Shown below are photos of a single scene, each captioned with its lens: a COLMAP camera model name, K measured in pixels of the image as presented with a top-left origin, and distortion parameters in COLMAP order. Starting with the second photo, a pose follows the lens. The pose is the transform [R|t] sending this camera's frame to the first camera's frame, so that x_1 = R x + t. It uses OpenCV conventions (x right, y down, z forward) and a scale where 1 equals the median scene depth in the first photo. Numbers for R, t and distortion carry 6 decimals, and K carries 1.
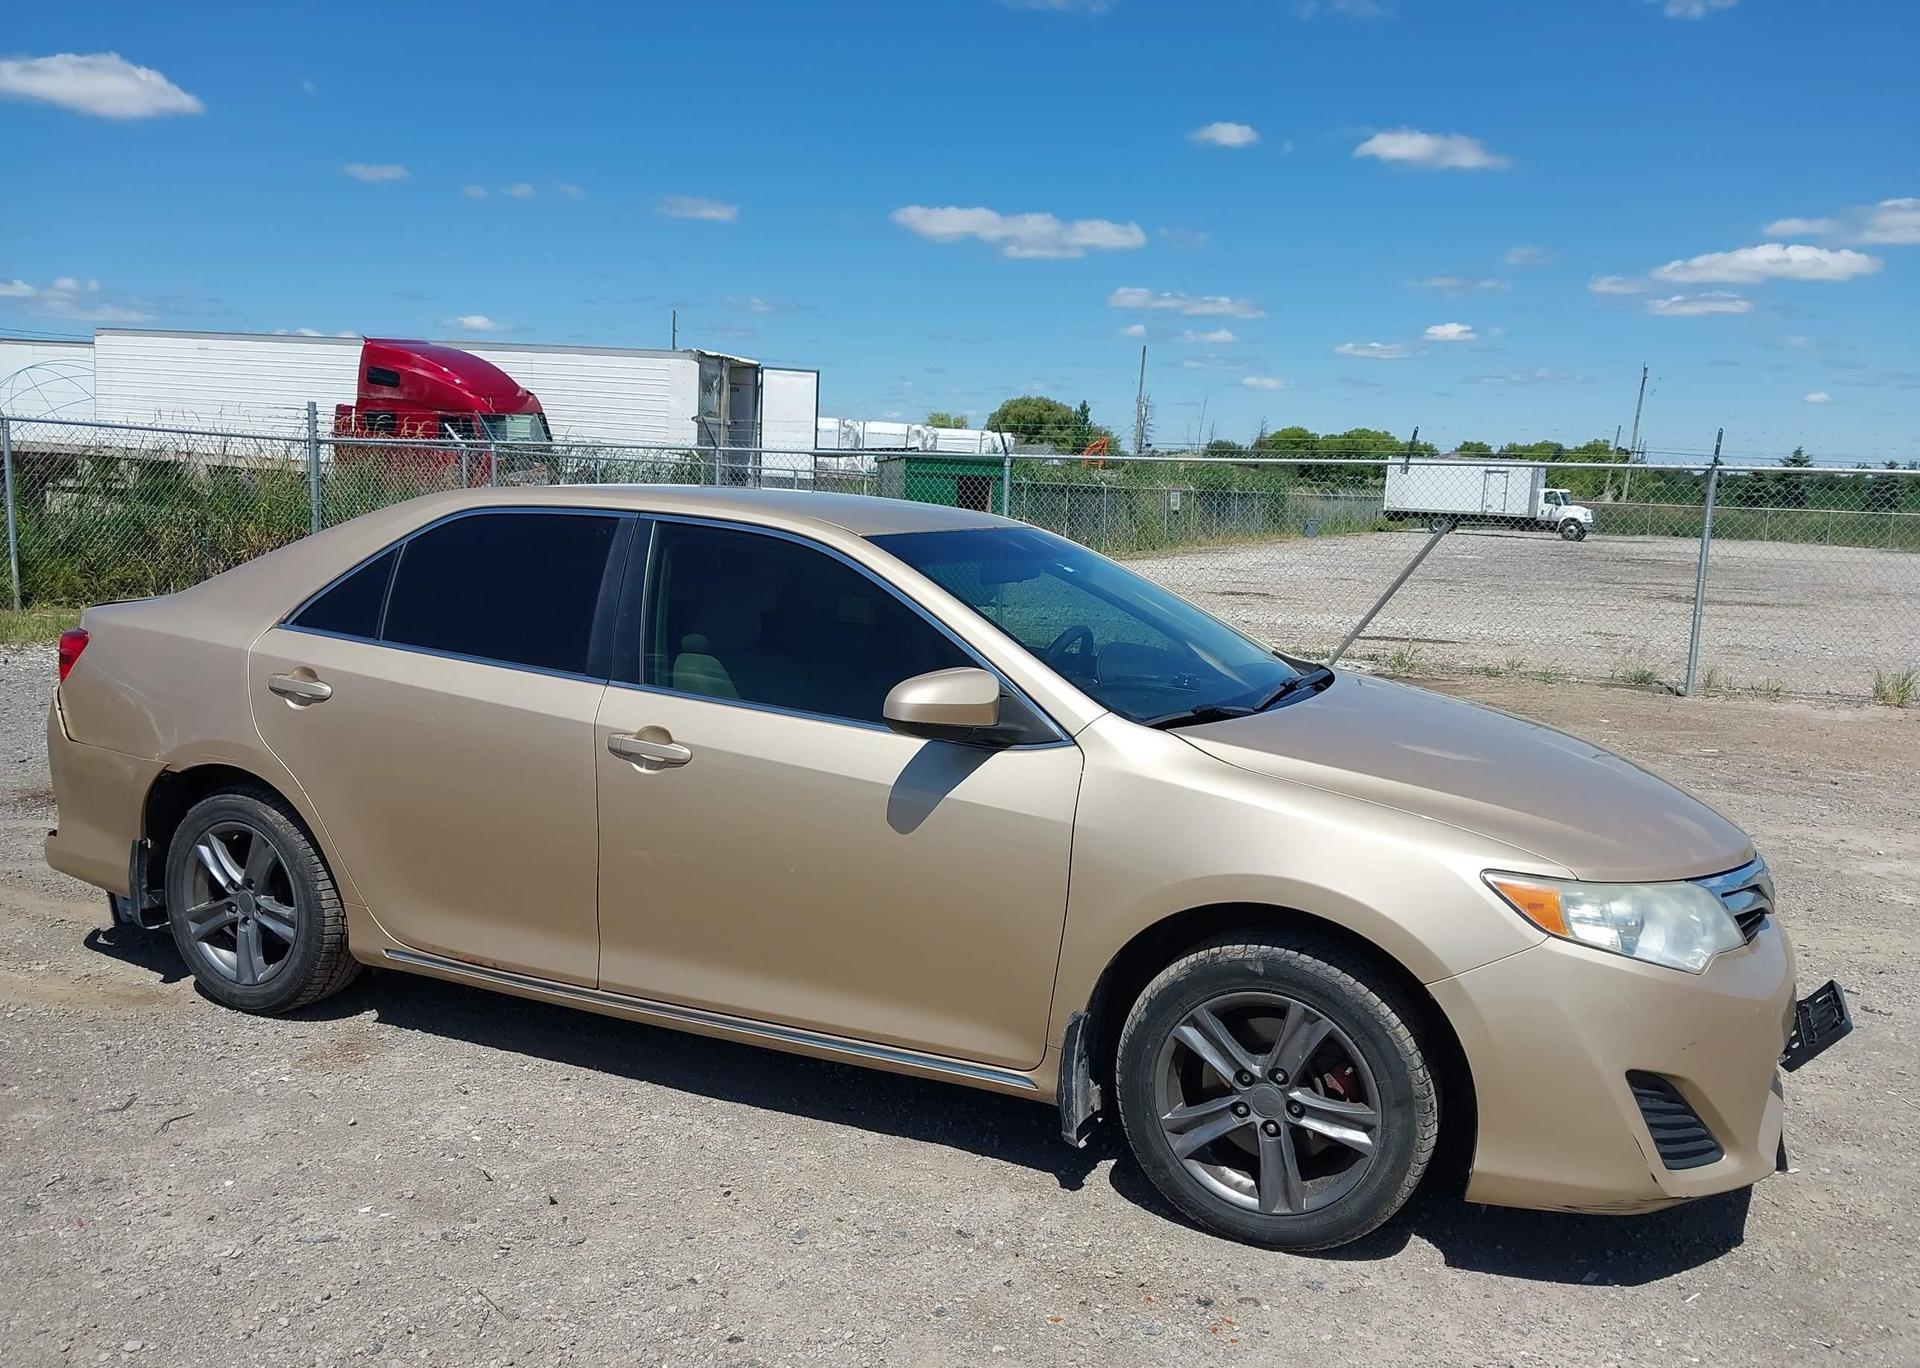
lens RADIAL K [[1521.3, 0, 971.5], [0, 1521.3, 730.9], [0, 0, 1]] dist [0.012208, -0.018179]
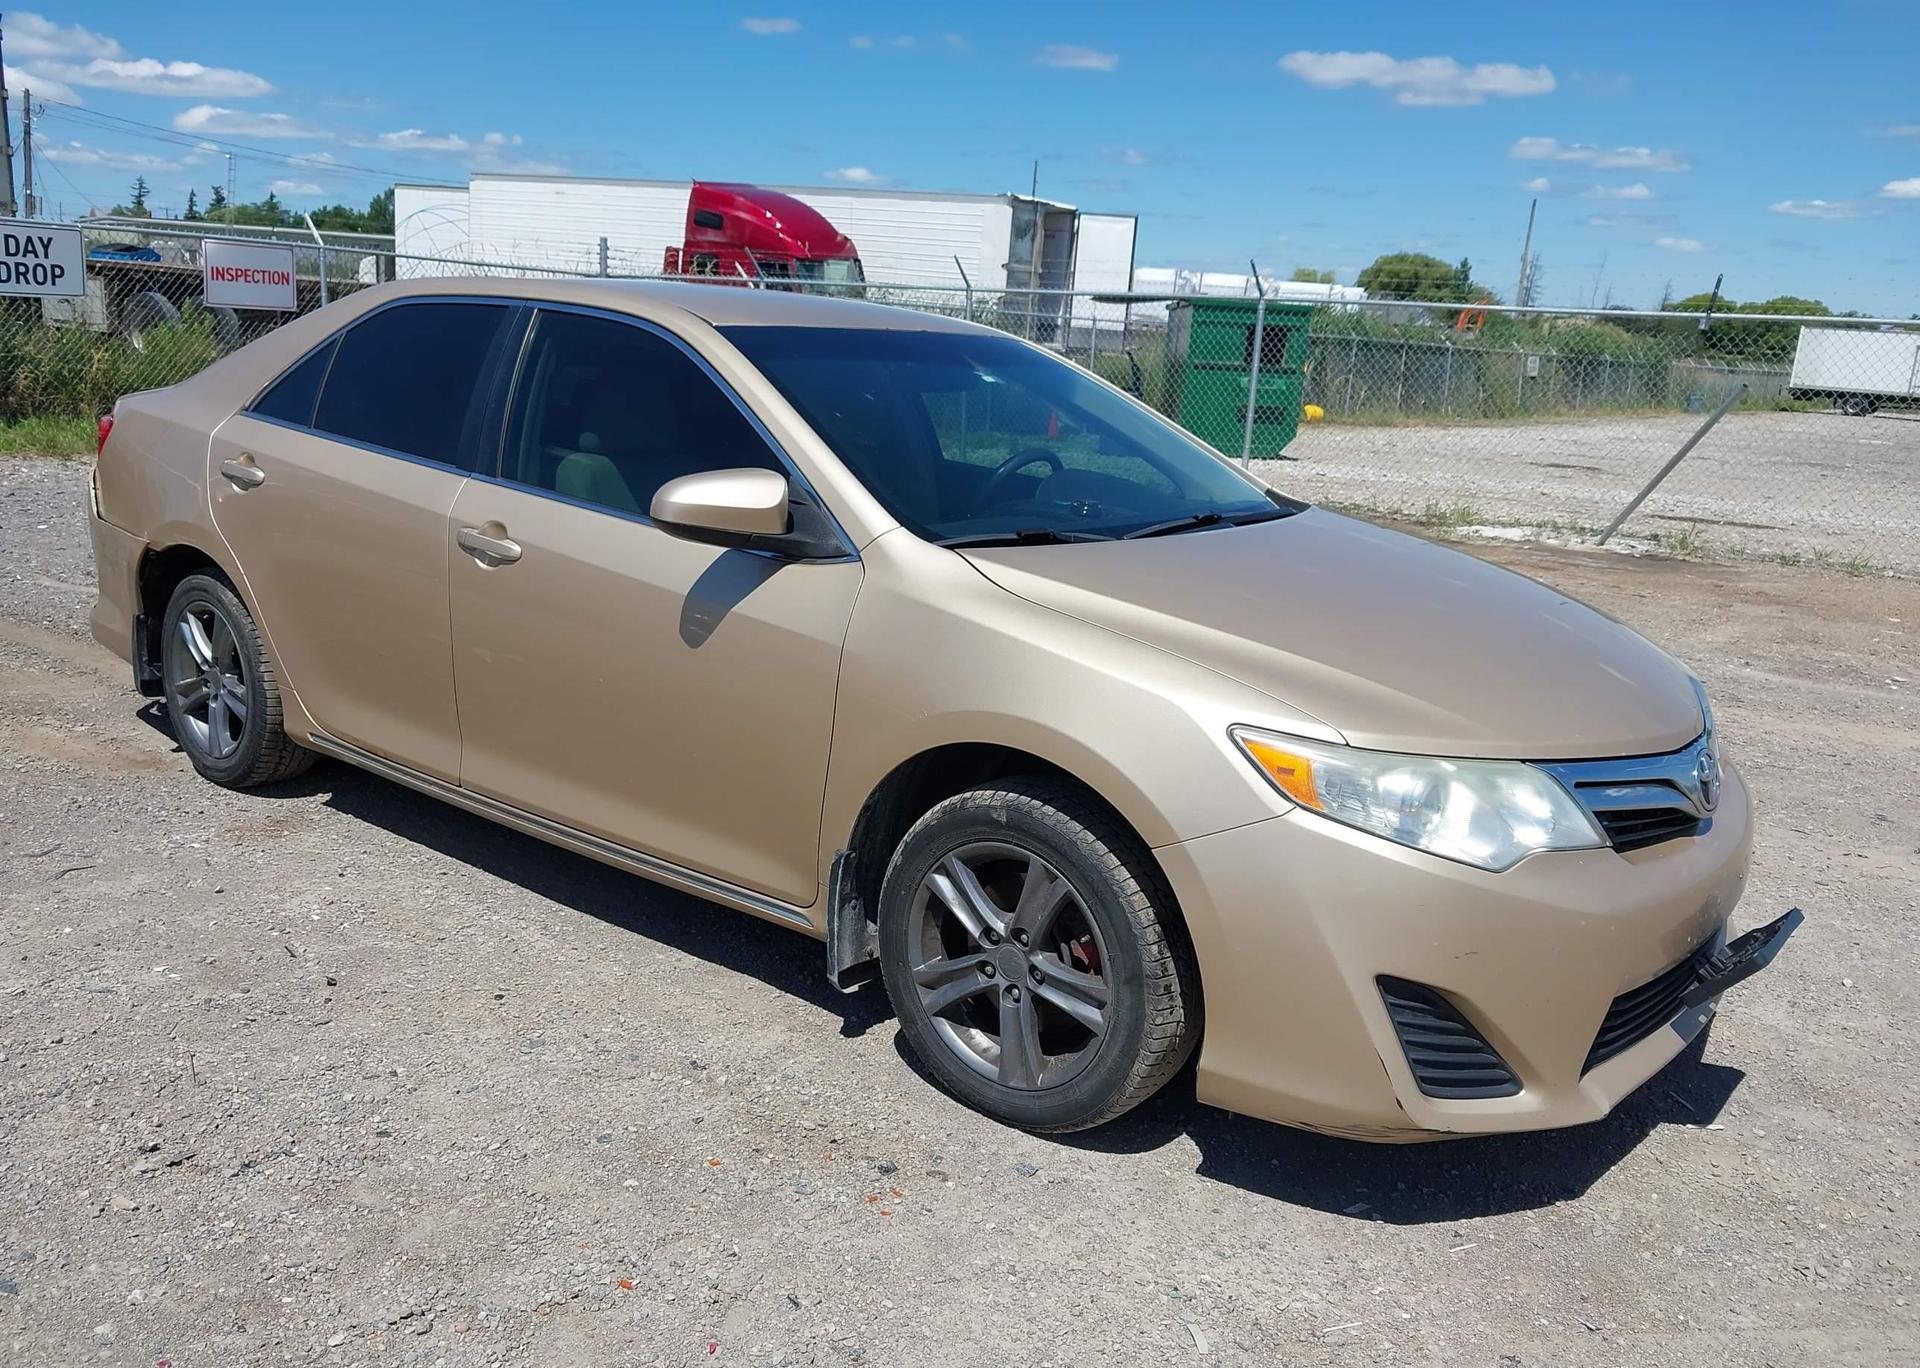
lens RADIAL K [[1521.3, 0, 997.2], [0, 1521.3, 705.1], [0, 0, 1]] dist [0.012208, -0.018179]
pose [[0.972687, 0.077398, -0.218835, 0.288707], [-0.061923, 0.995128, 0.076721, 0.017092], [0.223707, -0.061075, 0.972741, 0.103067]]
